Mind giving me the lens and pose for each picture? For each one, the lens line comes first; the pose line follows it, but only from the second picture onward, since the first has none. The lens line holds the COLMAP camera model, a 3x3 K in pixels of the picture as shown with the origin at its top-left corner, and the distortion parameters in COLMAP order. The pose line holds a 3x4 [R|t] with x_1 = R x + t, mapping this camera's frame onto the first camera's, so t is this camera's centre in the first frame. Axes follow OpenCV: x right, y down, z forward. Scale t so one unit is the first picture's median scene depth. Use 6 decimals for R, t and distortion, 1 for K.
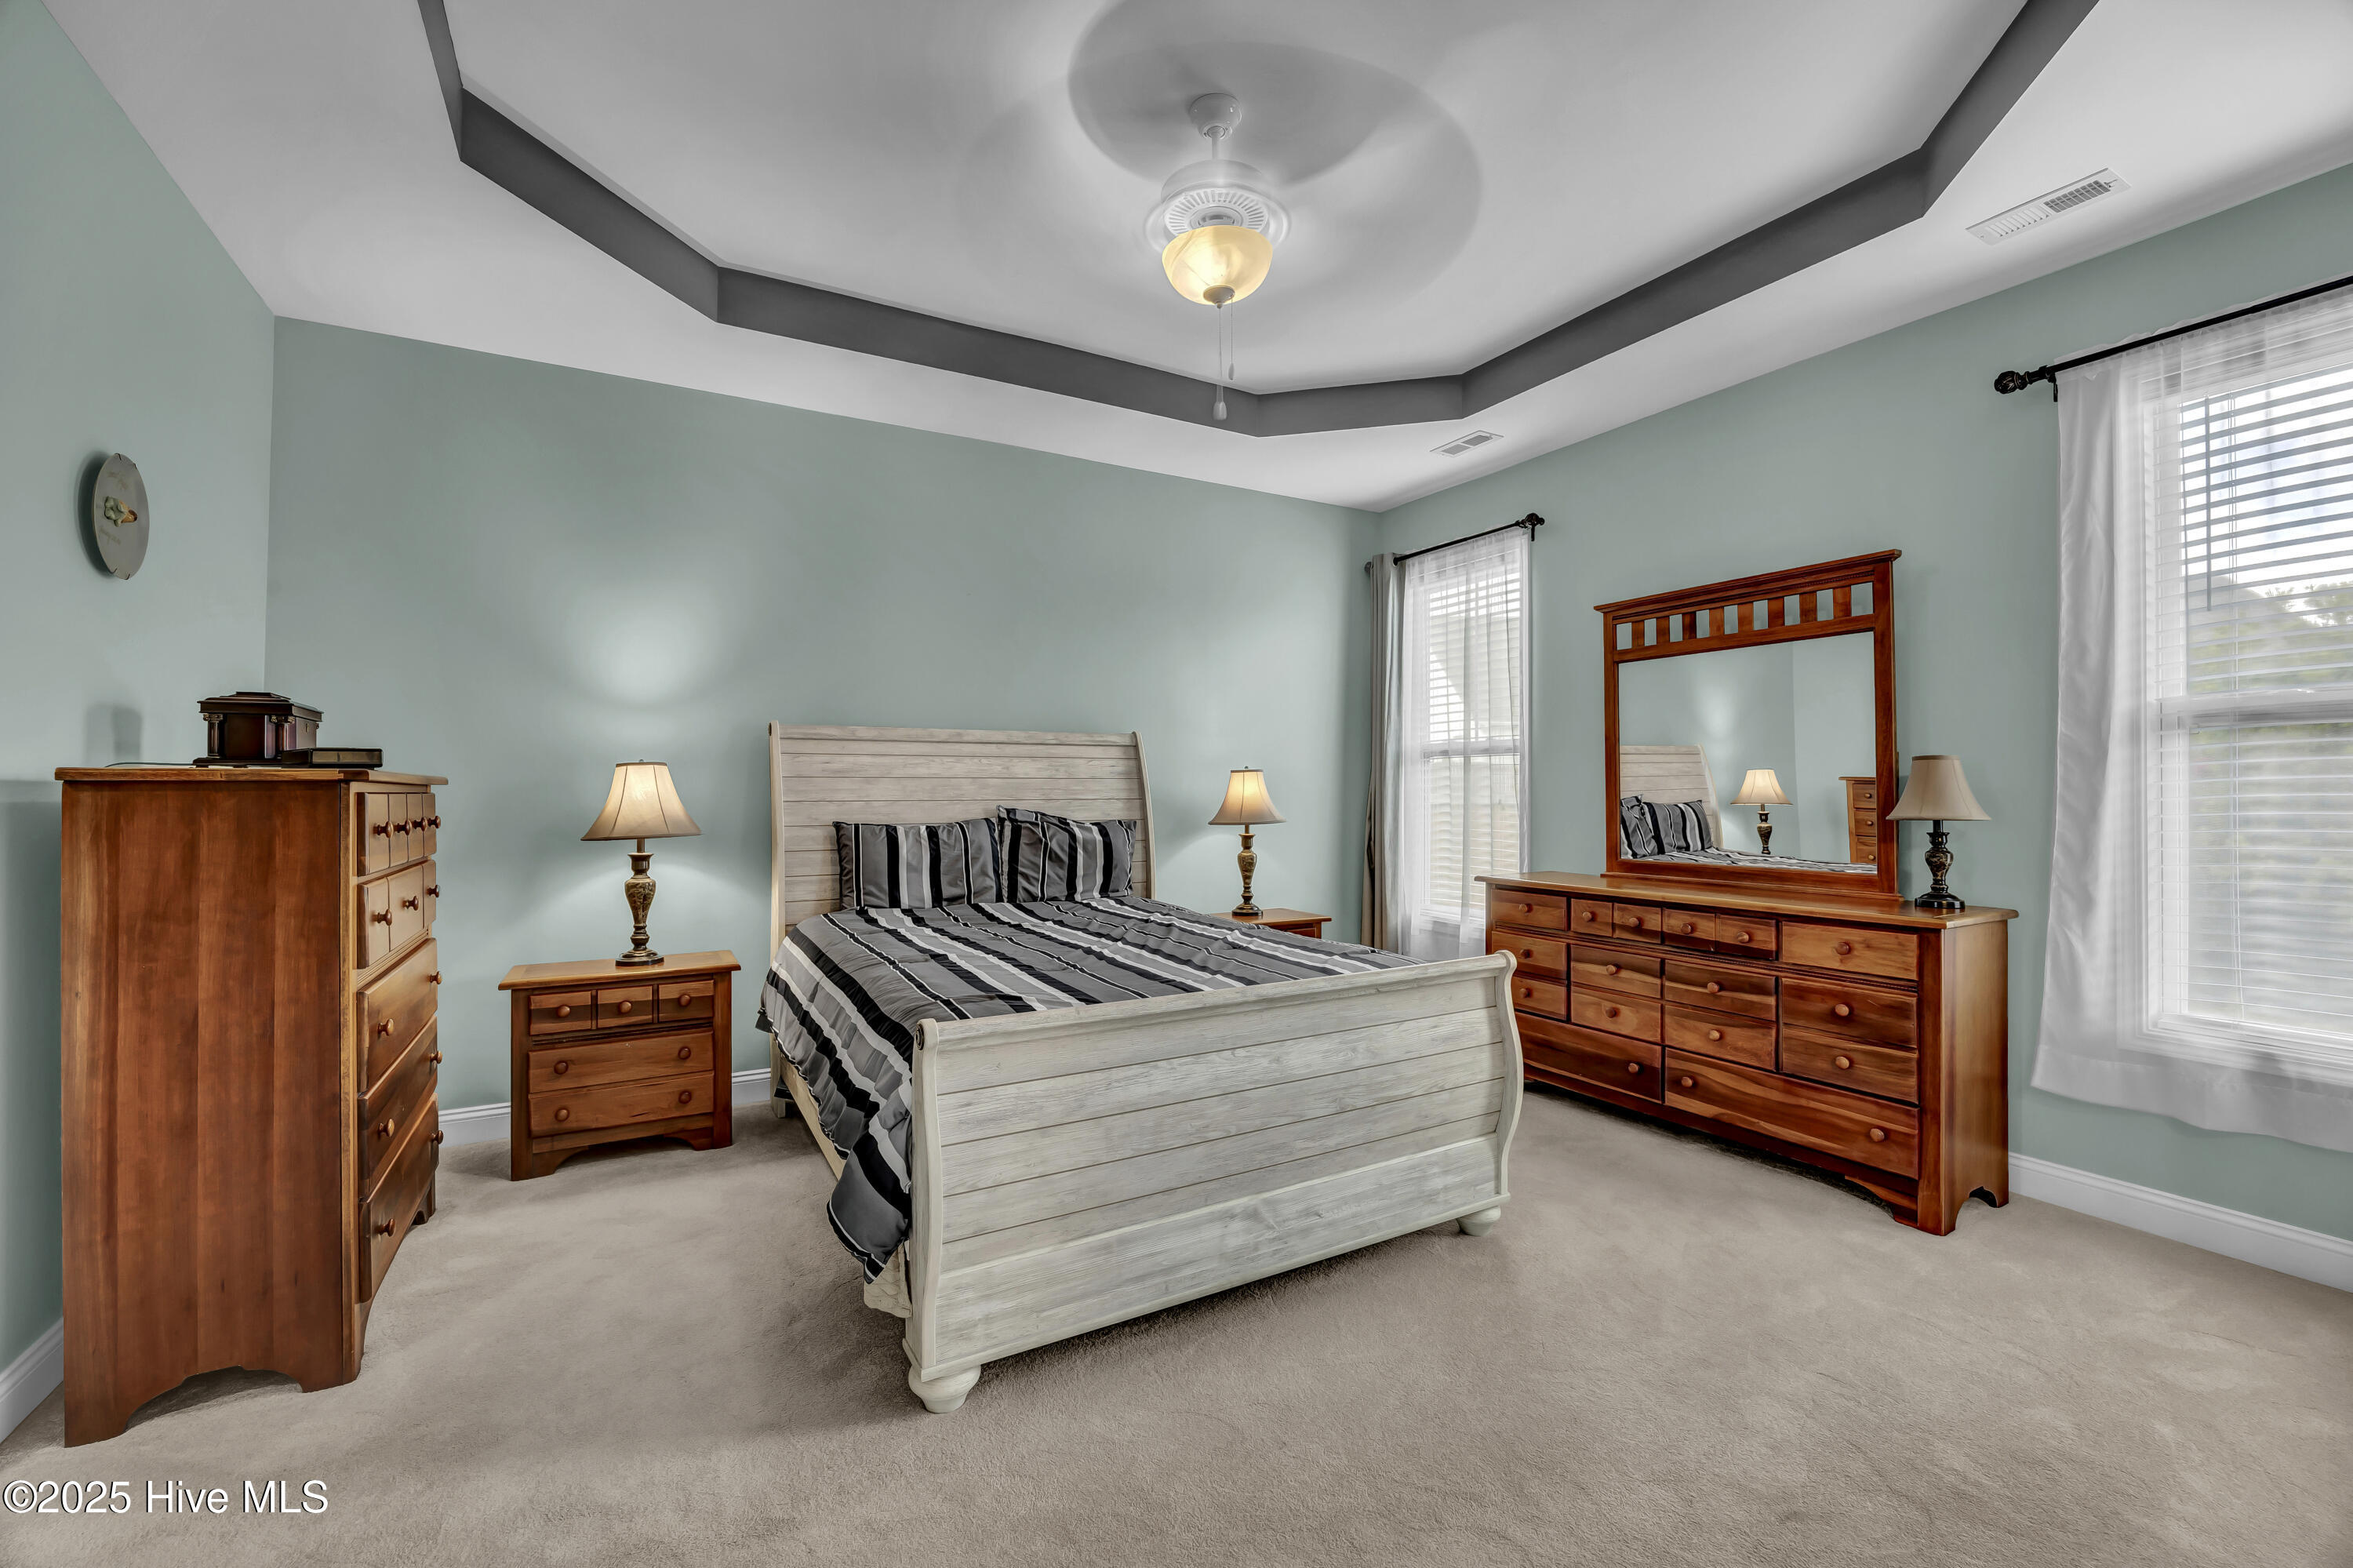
lens RADIAL K [[971.6, 0, 1188.4], [0, 971.6, 791.9], [0, 0, 1]] dist [-0.001007, -0.000453]
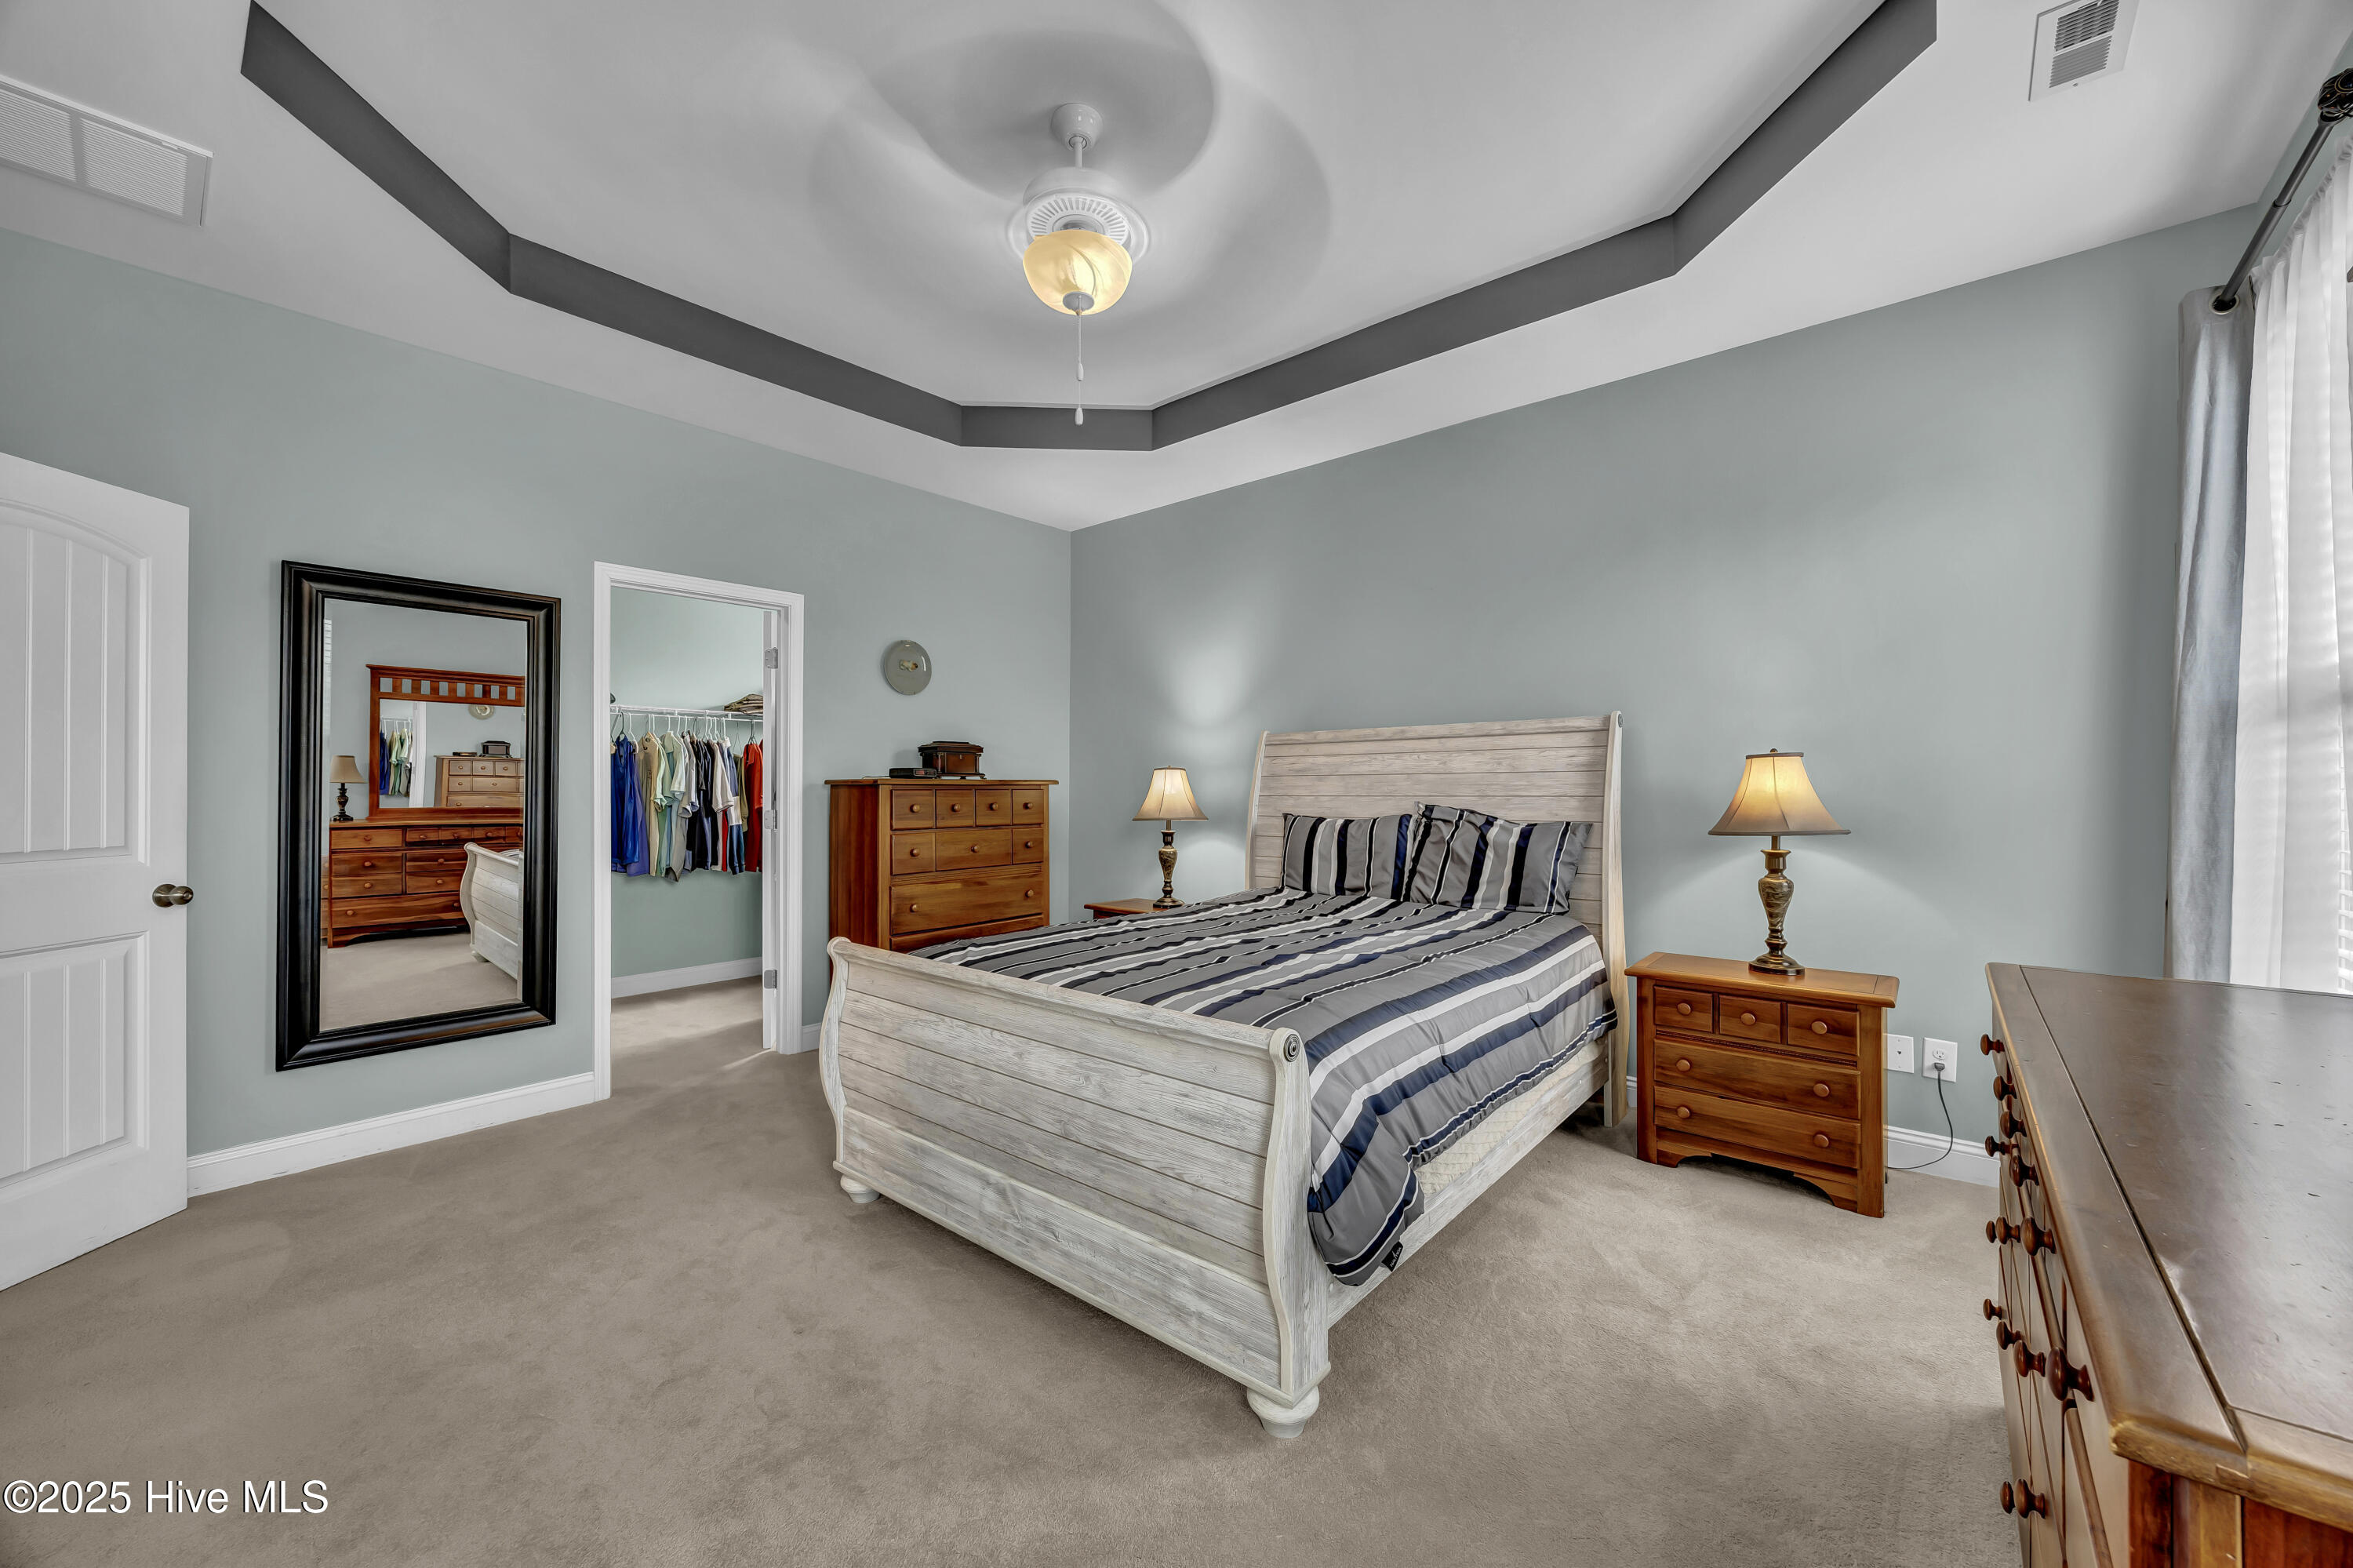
lens RADIAL K [[887.2, 0, 1180.8], [0, 887.2, 792.7], [0, 0, 1]] dist [-0.009996, 0.000025]
pose [[0.336825, 0.003496, -0.941561, 0.638288], [0.002200, 0.999987, 0.004500, 0.000360], [0.941565, -0.003587, 0.336813, 0.535758]]
